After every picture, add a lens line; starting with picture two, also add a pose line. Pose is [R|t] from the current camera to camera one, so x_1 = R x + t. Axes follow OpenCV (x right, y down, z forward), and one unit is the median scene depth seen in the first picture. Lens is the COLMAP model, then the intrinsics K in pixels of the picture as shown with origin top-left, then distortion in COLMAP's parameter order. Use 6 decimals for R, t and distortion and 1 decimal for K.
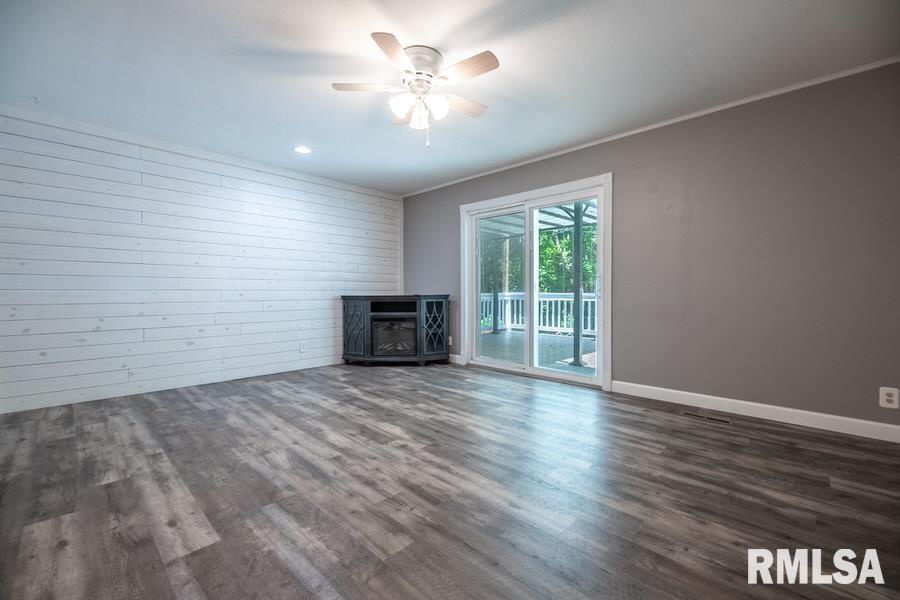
lens RADIAL K [[368.8, 0, 483.5], [0, 368.8, 300.1], [0, 0, 1]] dist [-0.002376, -0.000689]
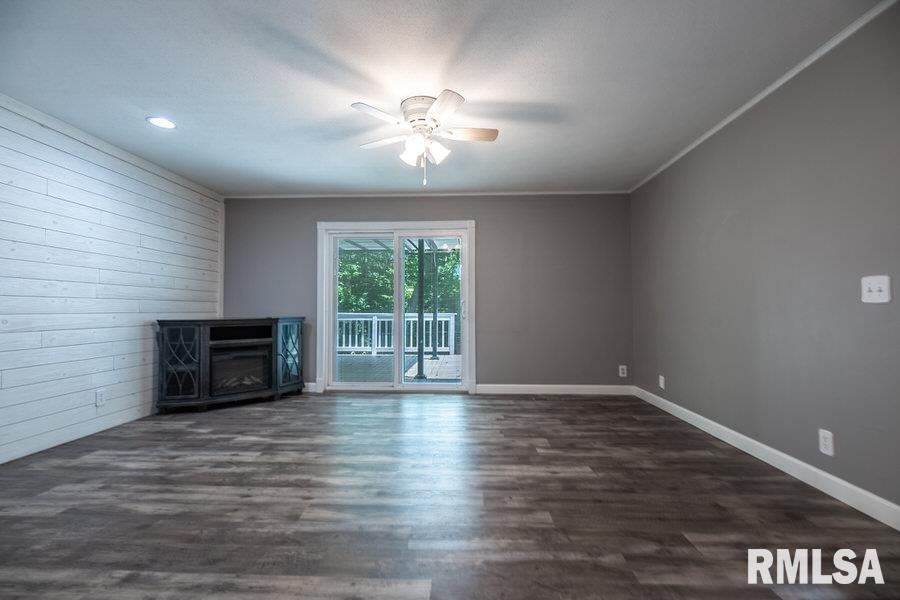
lens RADIAL K [[374.7, 0, 450.0], [0, 374.7, 300.0], [0, 0, 1]] dist [0.002166, -0.004722]
pose [[0.760980, 0.017188, 0.648547, -0.445634], [0.013701, 0.999000, -0.042552, -0.012828], [-0.648631, 0.041267, 0.759984, 0.064334]]
